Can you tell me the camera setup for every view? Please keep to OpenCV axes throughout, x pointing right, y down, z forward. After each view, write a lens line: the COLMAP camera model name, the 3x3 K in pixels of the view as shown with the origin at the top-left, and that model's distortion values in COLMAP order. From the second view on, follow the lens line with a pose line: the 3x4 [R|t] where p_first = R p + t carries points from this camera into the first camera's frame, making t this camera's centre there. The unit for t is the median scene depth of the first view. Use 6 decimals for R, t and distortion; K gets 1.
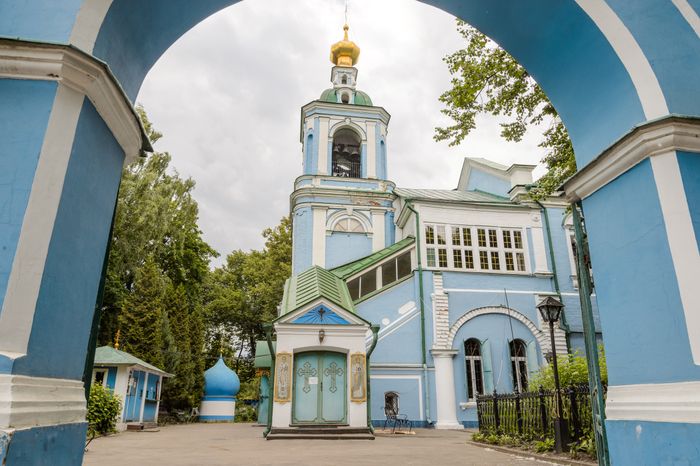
lens RADIAL K [[469.2, 0, 346.9], [0, 469.2, 236.3], [0, 0, 1]] dist [-0.040427, 0.005414]
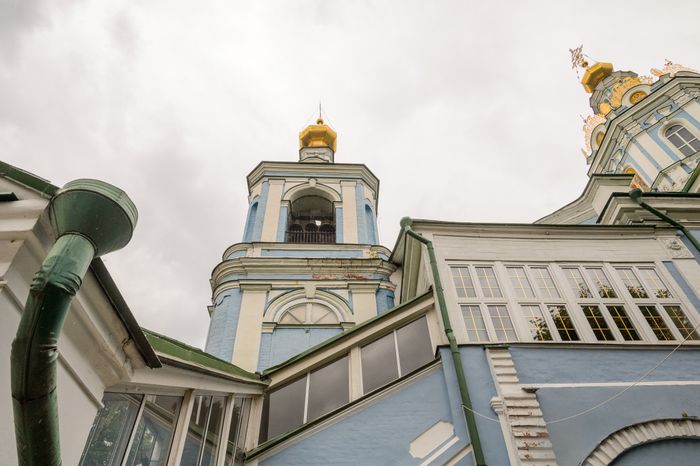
lens RADIAL K [[469.2, 0, 346.9], [0, 469.2, 236.3], [0, 0, 1]] dist [-0.040427, 0.005414]
pose [[0.994676, -0.094980, -0.039991, 0.076321], [0.065363, 0.881452, -0.467728, 0.148444], [0.079675, 0.462624, 0.882967, 0.501454]]
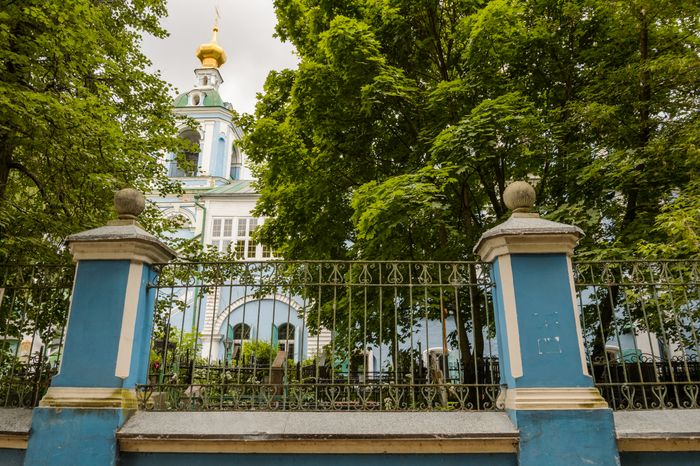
lens RADIAL K [[469.2, 0, 346.9], [0, 469.2, 236.3], [0, 0, 1]] dist [-0.040427, 0.005414]
pose [[0.984277, -0.061131, -0.165718, 0.576849], [0.068833, 0.996780, 0.041131, -0.006849], [0.162670, -0.051891, 0.985315, -0.007775]]
